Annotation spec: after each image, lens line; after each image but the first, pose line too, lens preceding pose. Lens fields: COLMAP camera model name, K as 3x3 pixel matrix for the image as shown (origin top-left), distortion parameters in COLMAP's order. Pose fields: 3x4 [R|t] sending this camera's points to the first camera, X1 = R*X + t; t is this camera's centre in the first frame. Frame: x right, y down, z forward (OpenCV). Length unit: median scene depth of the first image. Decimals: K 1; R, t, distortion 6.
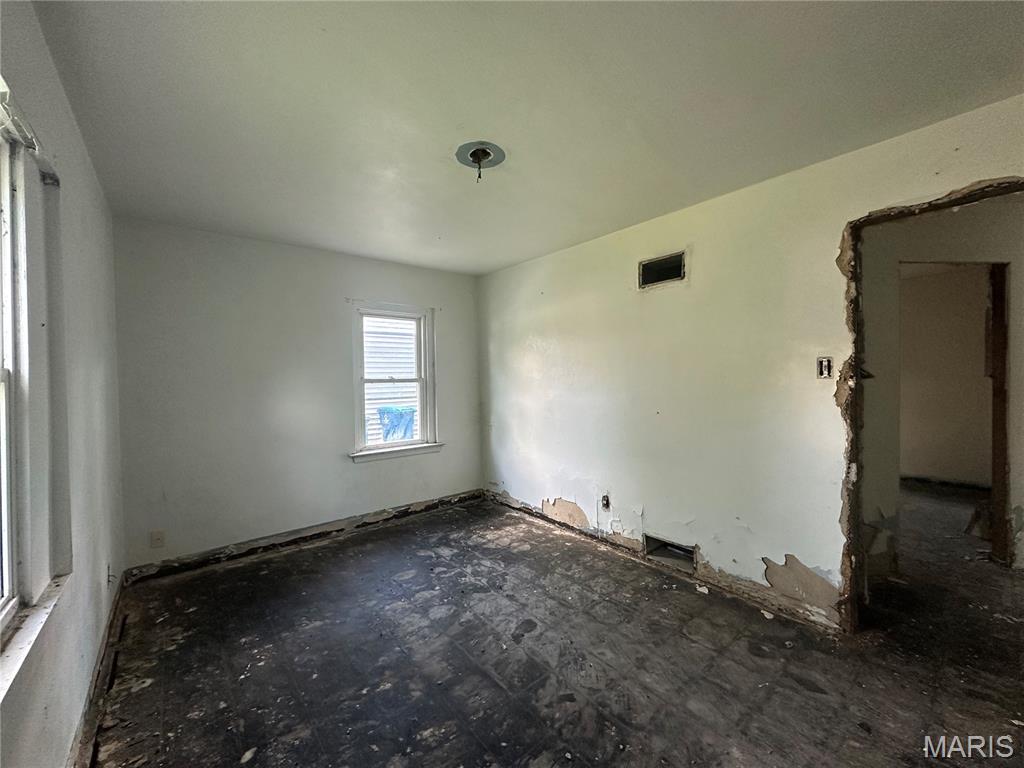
lens RADIAL K [[408.5, 0, 512.0], [0, 408.5, 384.0], [0, 0, 1]] dist [-0.010491, 0.000095]
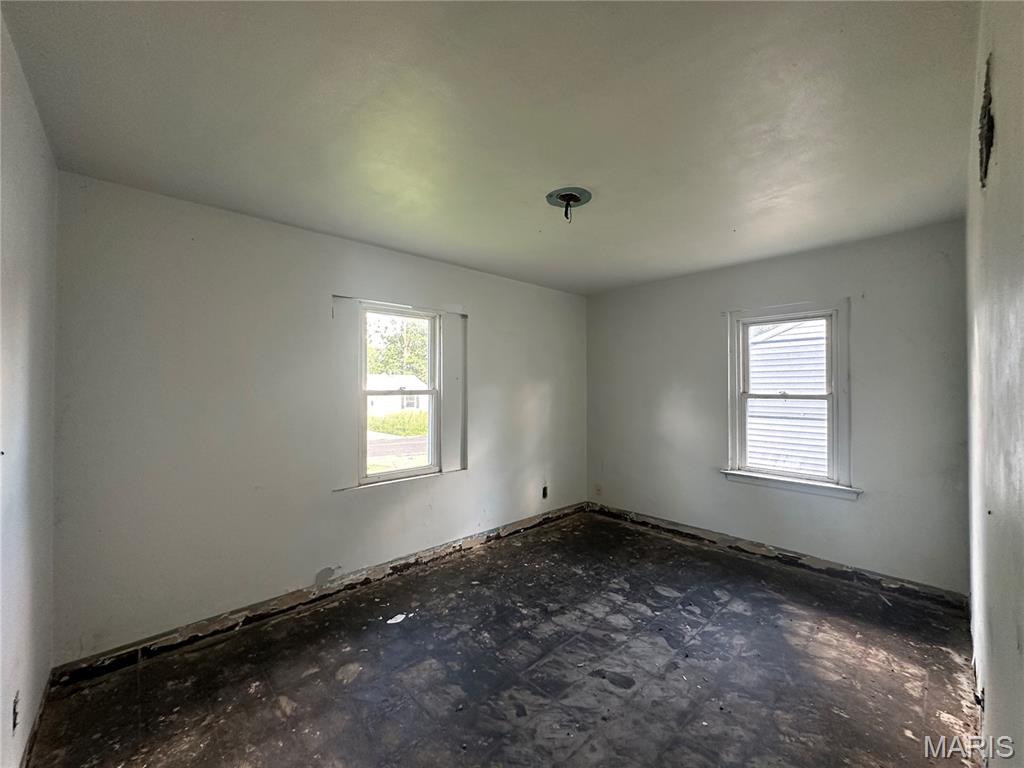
lens RADIAL K [[408.5, 0, 512.0], [0, 408.5, 384.0], [0, 0, 1]] dist [-0.010491, 0.000095]
pose [[0.048521, 0.009029, -0.998781, 0.606925], [-0.018154, 0.999802, 0.008157, -0.037009], [0.998657, 0.017736, 0.048675, 0.474992]]
